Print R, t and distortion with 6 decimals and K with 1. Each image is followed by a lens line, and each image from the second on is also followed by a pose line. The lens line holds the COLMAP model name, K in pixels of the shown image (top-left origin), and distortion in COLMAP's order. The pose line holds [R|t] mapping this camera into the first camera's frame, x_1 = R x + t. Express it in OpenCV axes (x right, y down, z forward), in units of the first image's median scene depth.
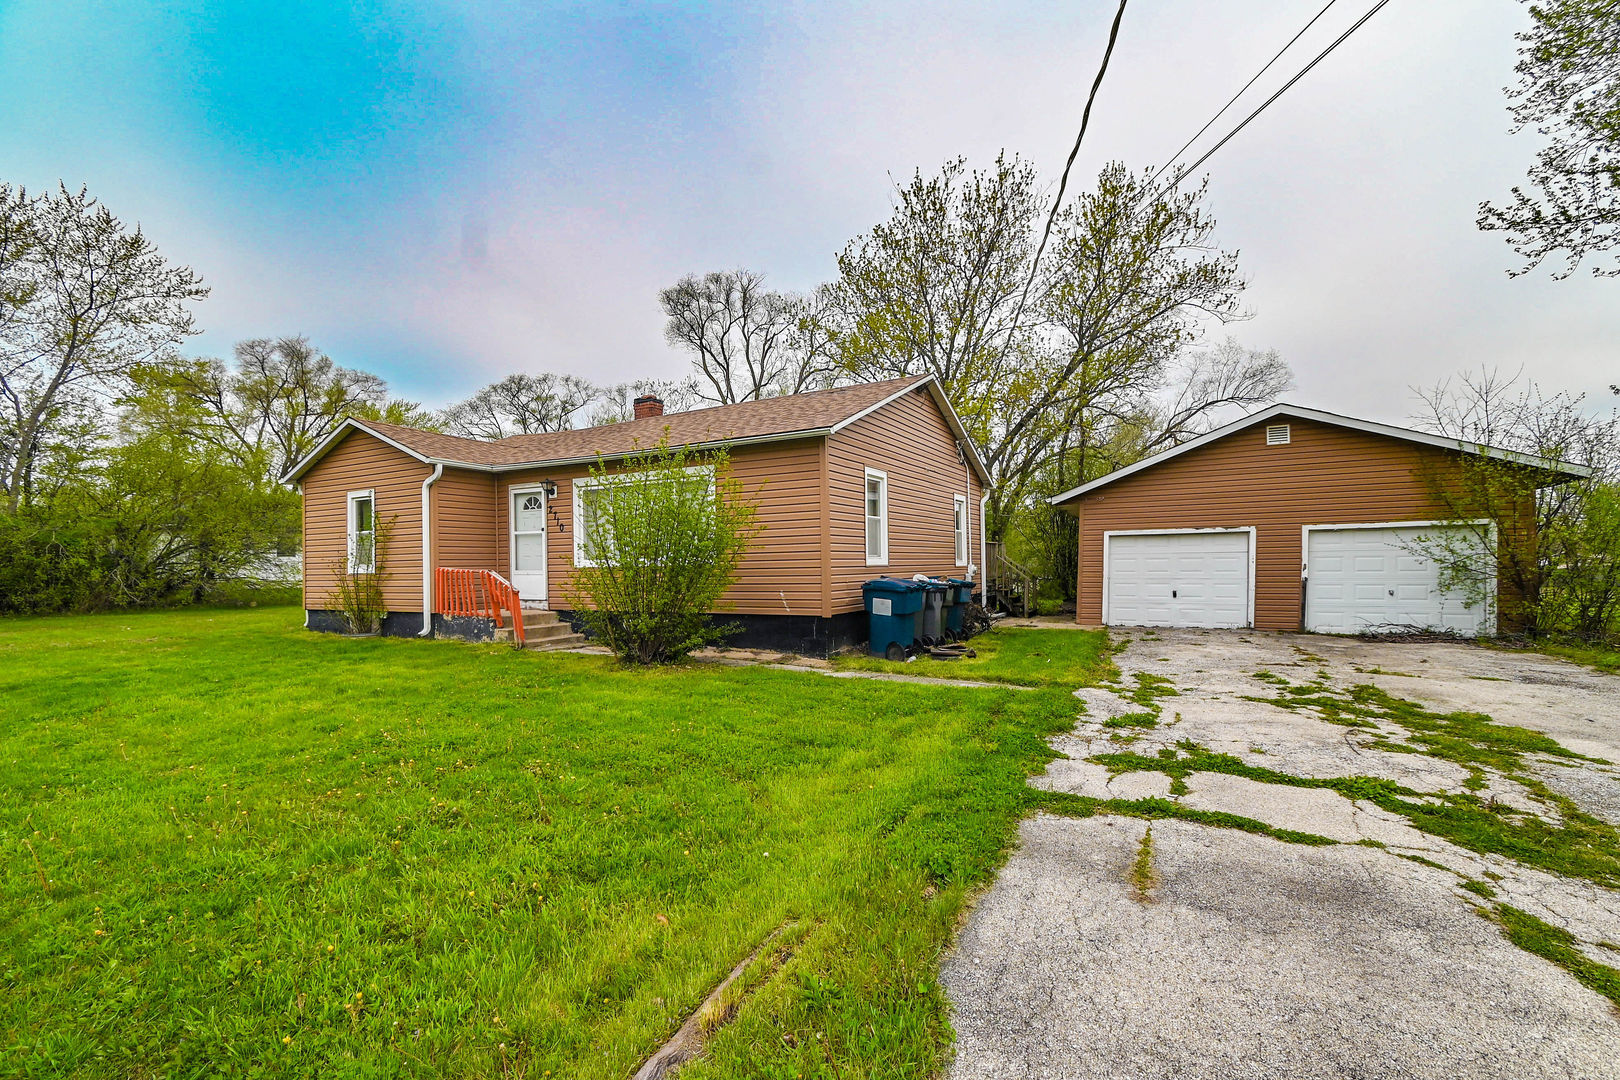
lens RADIAL K [[706.1, 0, 812.5], [0, 706.1, 557.0], [0, 0, 1]] dist [0.000039, -0.000338]
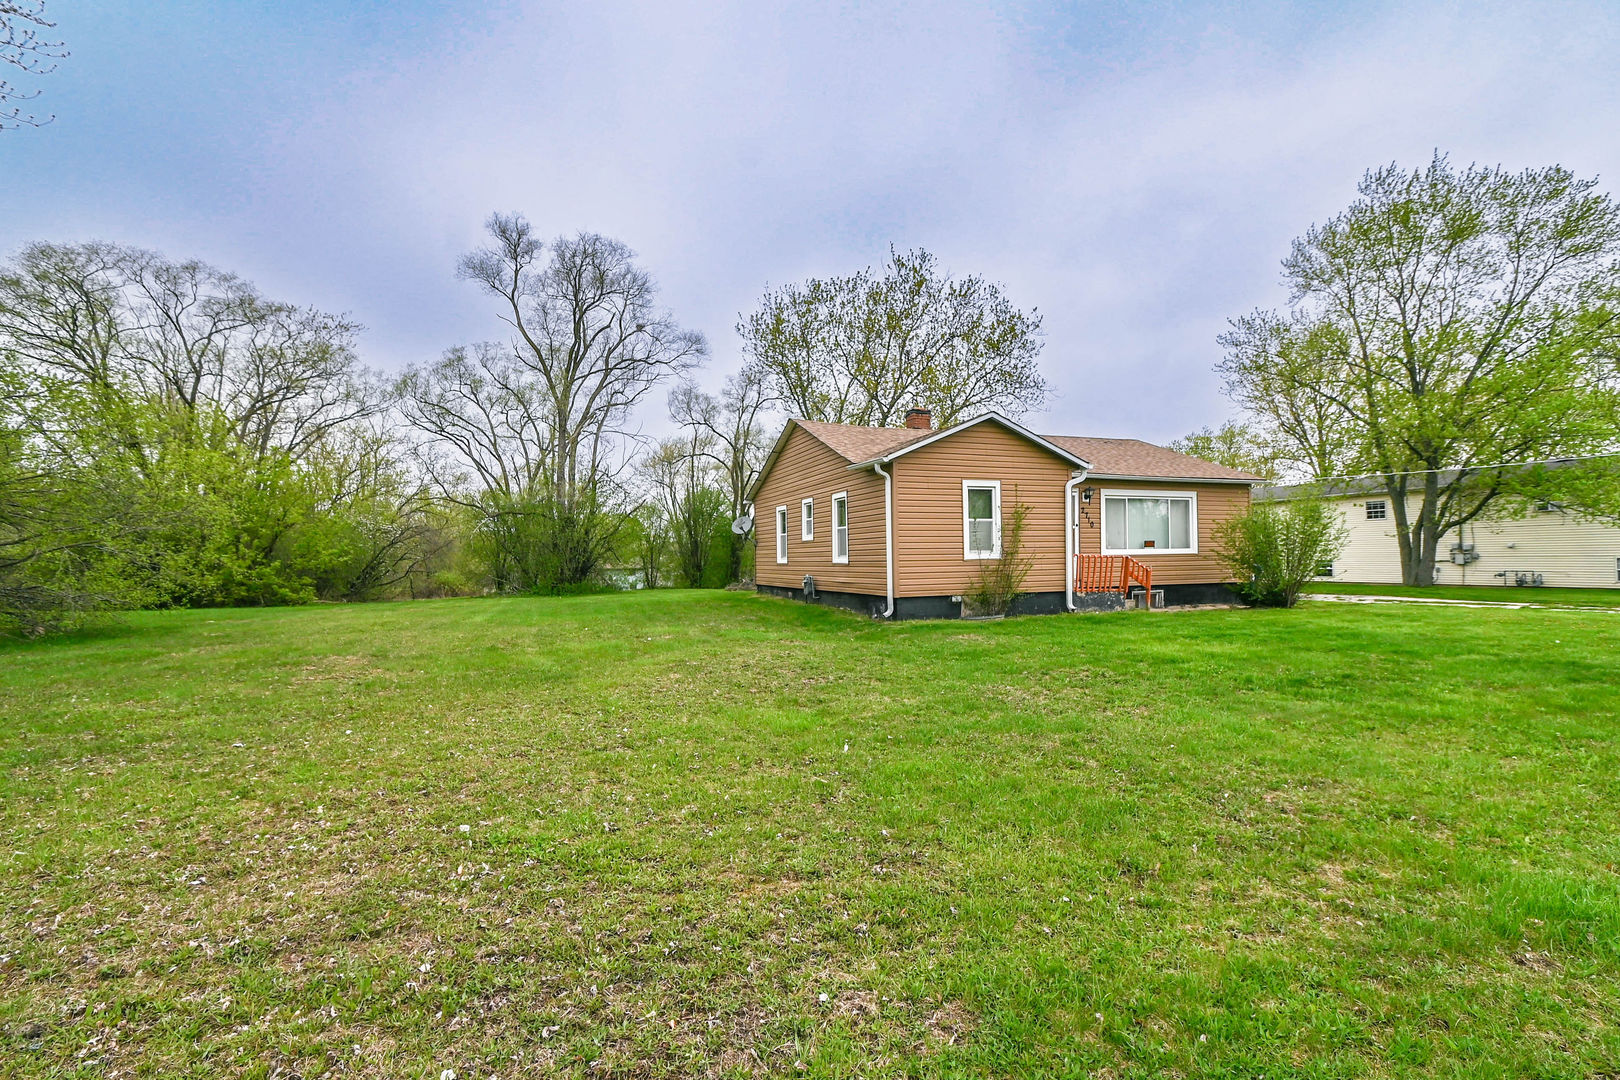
lens RADIAL K [[731.5, 0, 802.5], [0, 731.5, 542.5], [0, 0, 1]] dist [0.001423, -0.000682]
pose [[0.644013, 0.023719, 0.764647, -1.721722], [-0.006954, 0.999659, -0.025152, 0.029374], [-0.764983, 0.010881, 0.643959, 0.524144]]
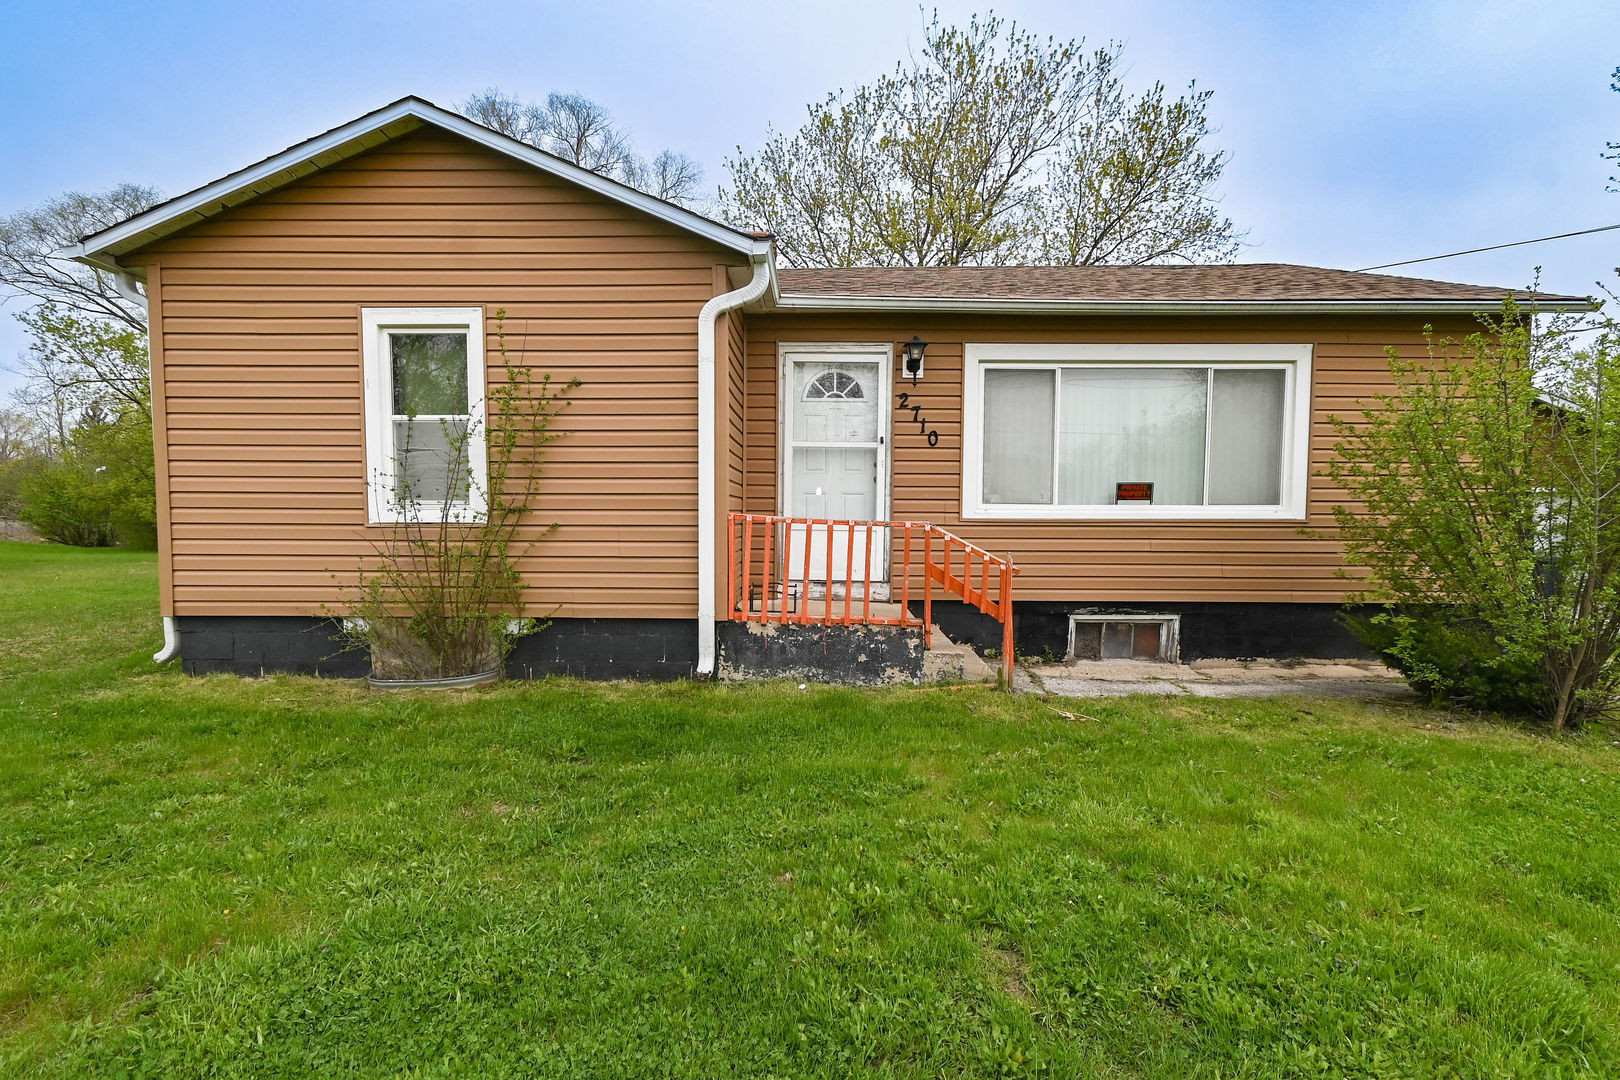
lens RADIAL K [[731.5, 0, 802.5], [0, 731.5, 542.5], [0, 0, 1]] dist [0.001423, -0.000682]
pose [[0.882557, -0.000193, 0.470206, -0.673622], [-0.025187, 0.998545, 0.047686, 0.009793], [-0.469531, -0.053928, 0.881267, 0.568051]]
